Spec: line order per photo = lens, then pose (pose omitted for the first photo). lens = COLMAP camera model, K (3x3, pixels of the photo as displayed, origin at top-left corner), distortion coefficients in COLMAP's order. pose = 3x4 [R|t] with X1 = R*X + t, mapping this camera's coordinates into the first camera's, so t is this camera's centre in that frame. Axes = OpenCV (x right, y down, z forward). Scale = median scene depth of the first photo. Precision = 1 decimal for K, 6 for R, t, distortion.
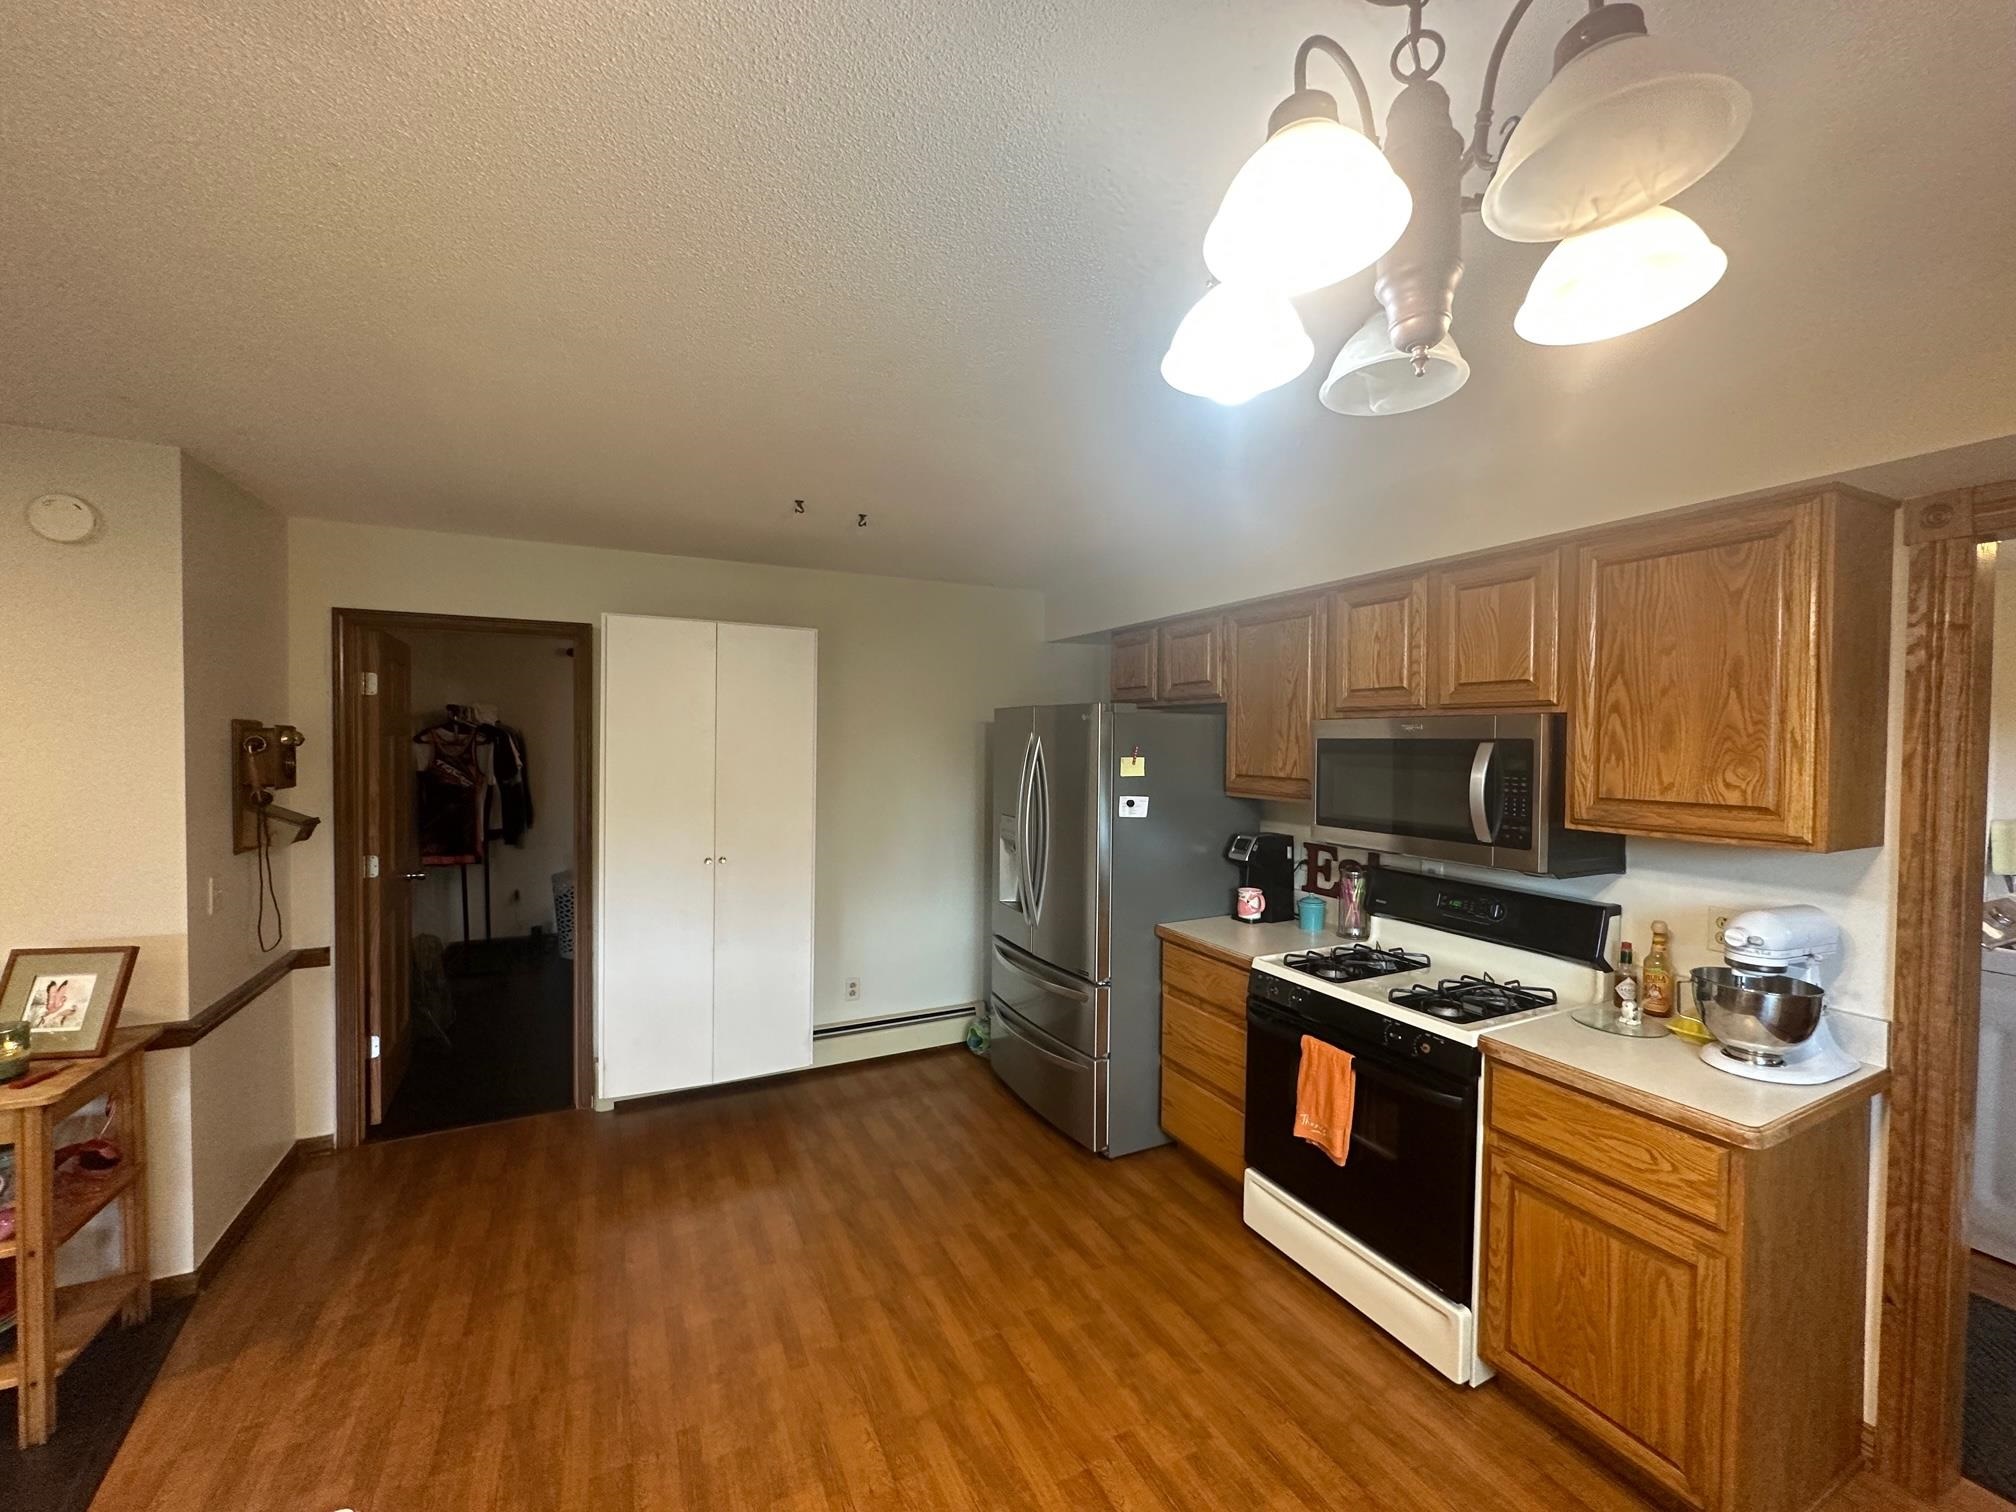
lens RADIAL K [[805.2, 0, 1004.5], [0, 805.2, 756.6], [0, 0, 1]] dist [-0.001265, 0.000574]
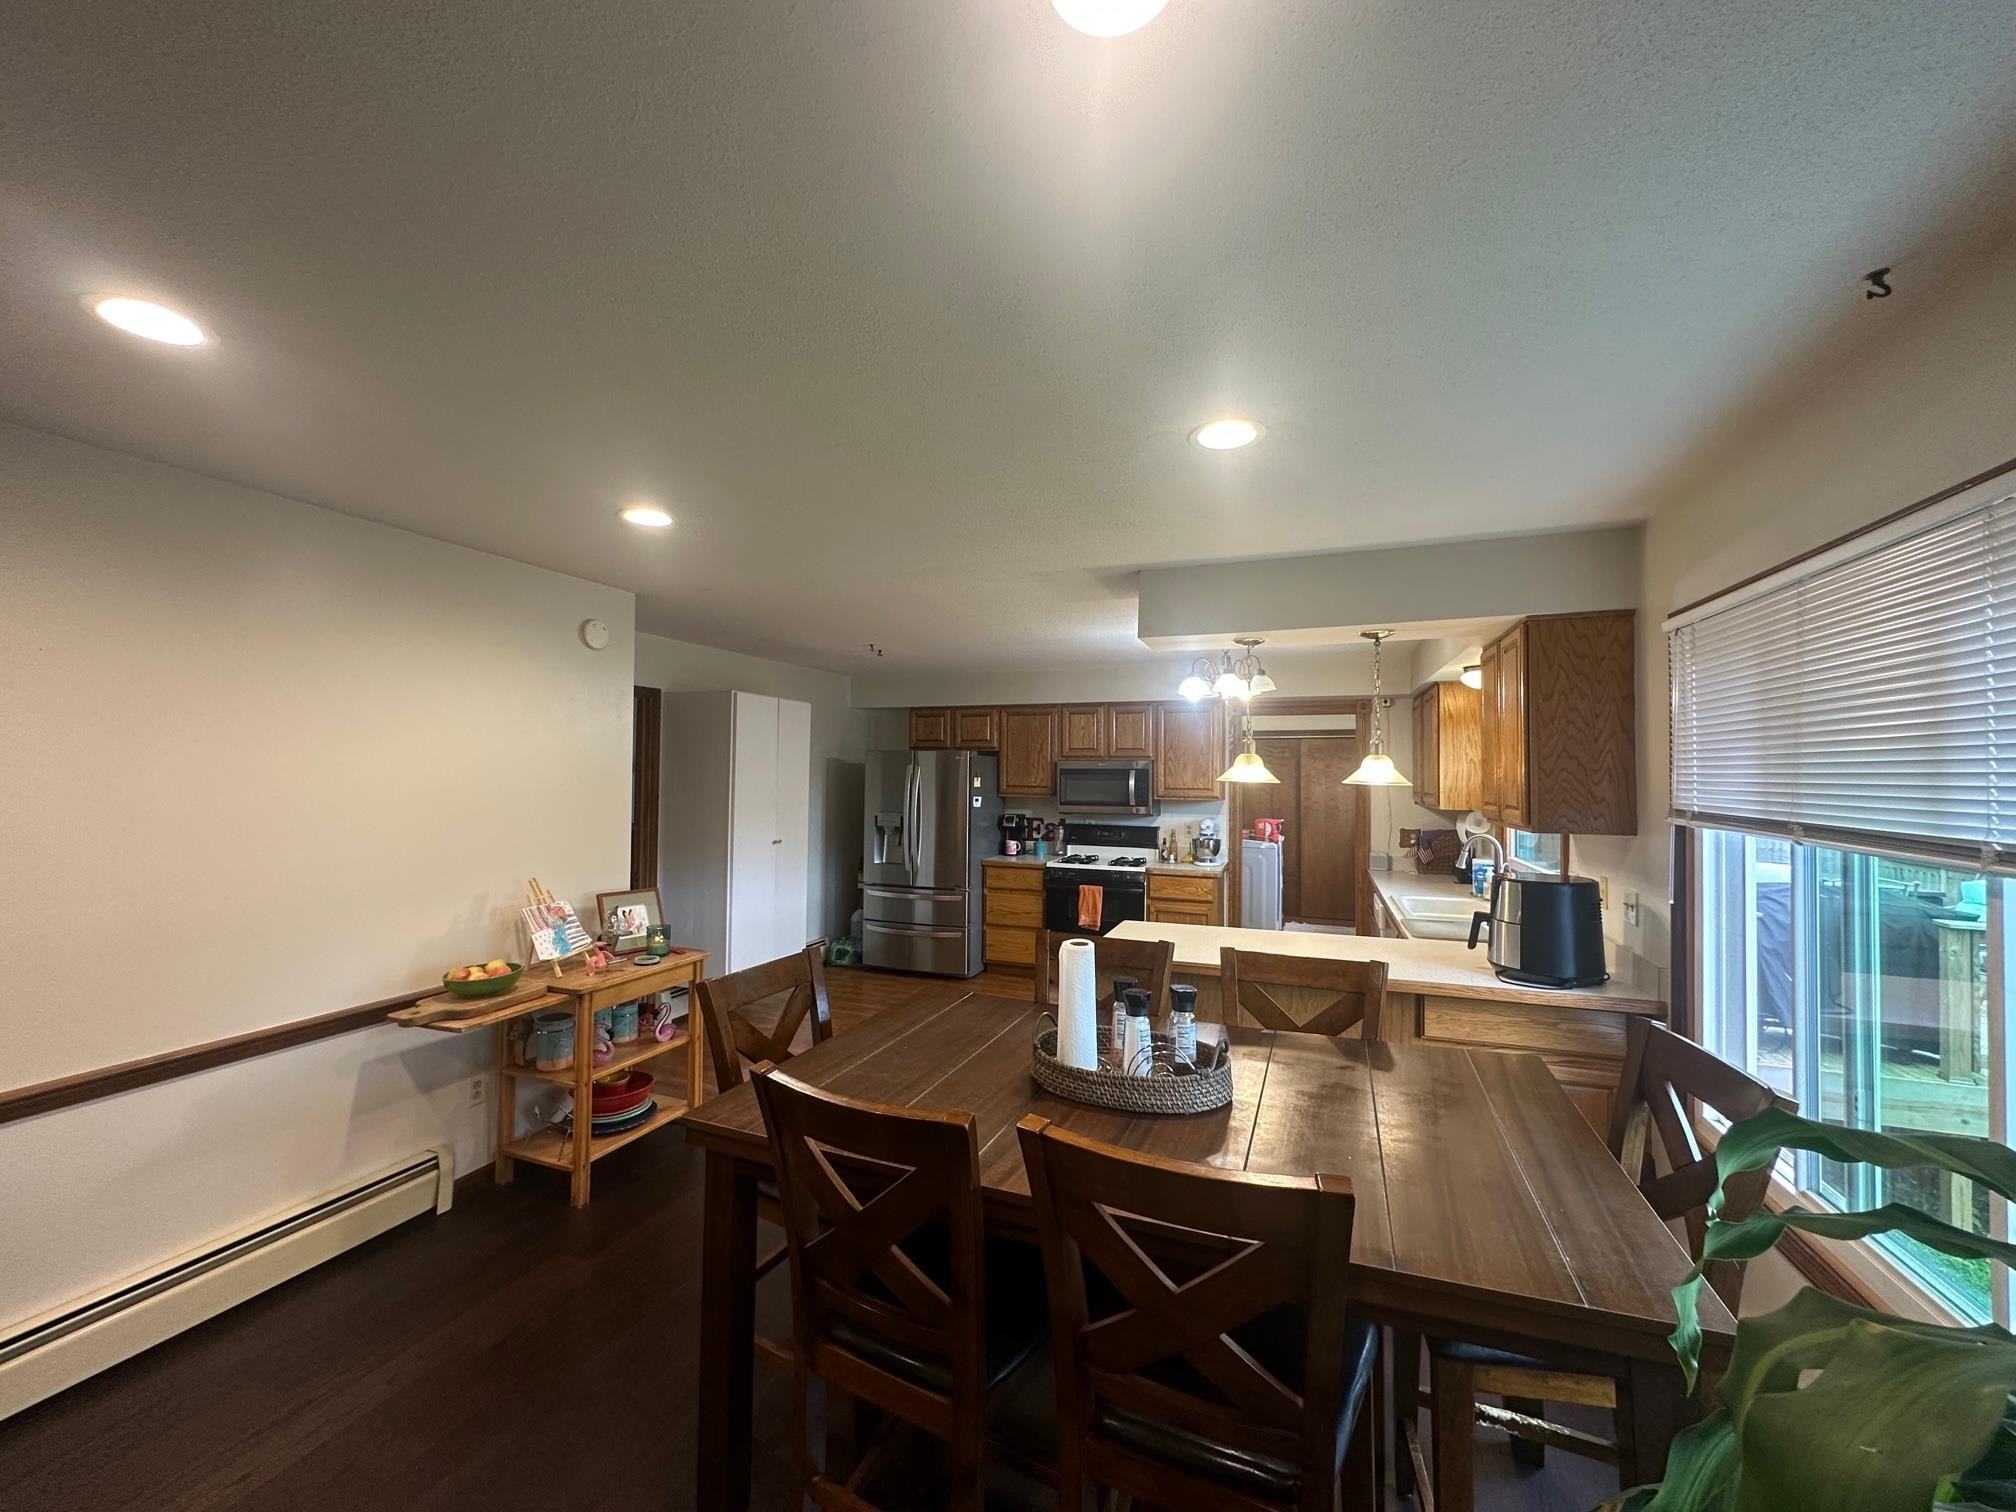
lens RADIAL K [[805.2, 0, 995.3], [0, 805.2, 757.9], [0, 0, 1]] dist [-0.001265, 0.000574]
pose [[0.739779, 0.009184, 0.672787, -1.421293], [0.013025, 0.999524, -0.027965, 0.010163], [-0.672723, 0.029451, 0.739308, -0.657654]]
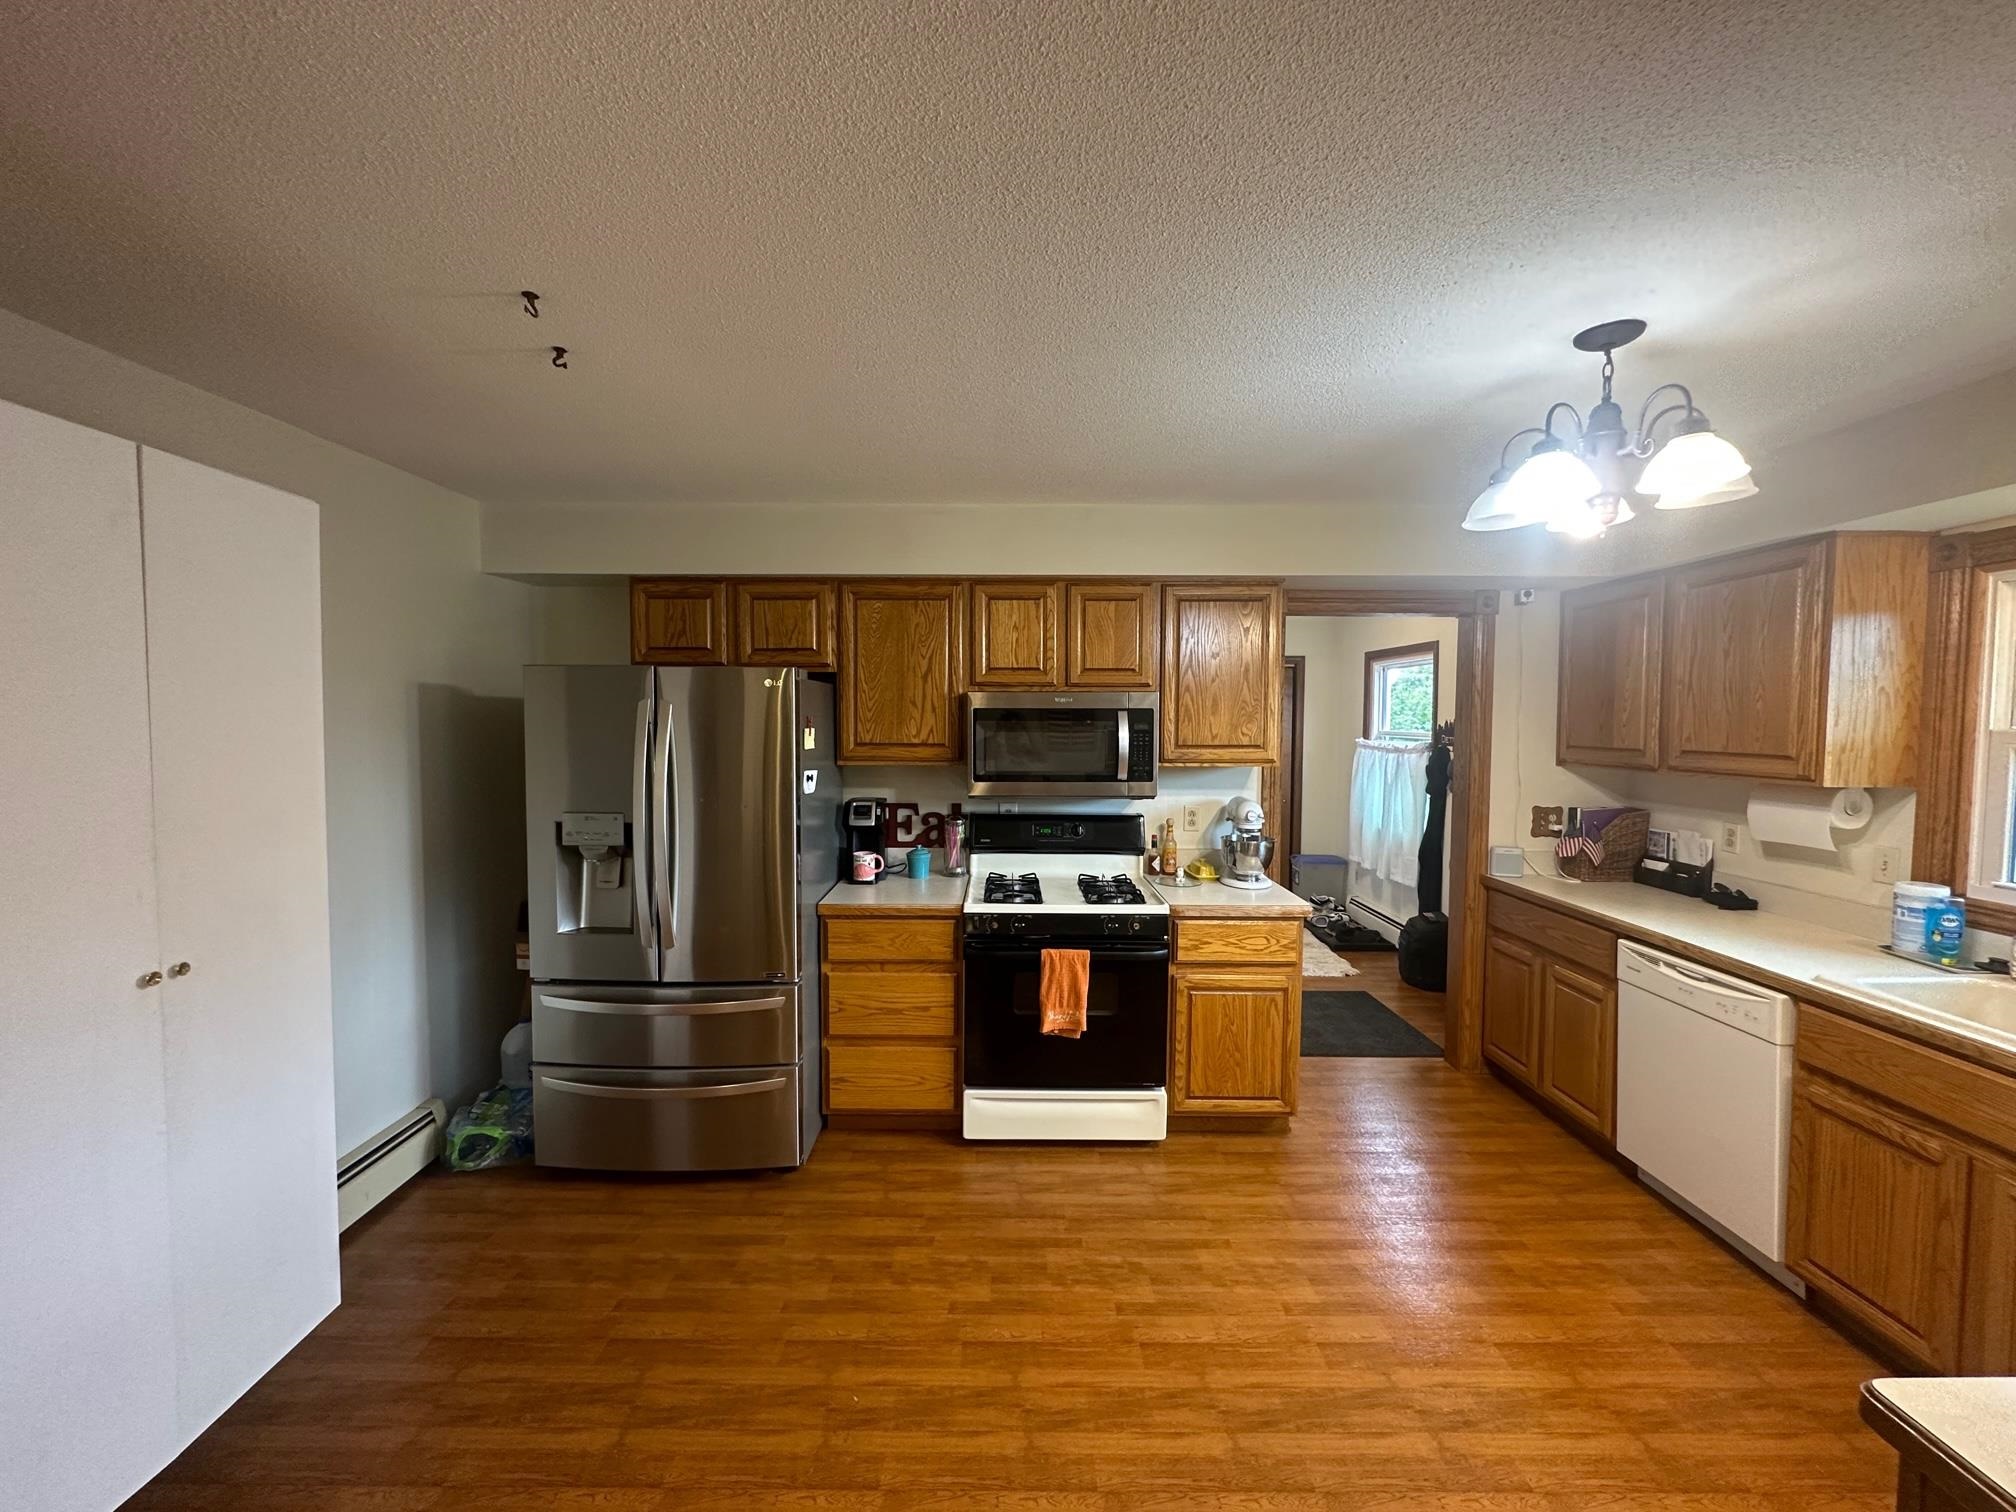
lens RADIAL K [[805.2, 0, 999.8], [0, 805.2, 757.9], [0, 0, 1]] dist [-0.001265, 0.000574]
pose [[0.448072, -0.052389, 0.892461, -0.680259], [0.019449, 0.998616, 0.048856, -0.007427], [-0.893786, -0.004534, 0.448471, 0.468379]]
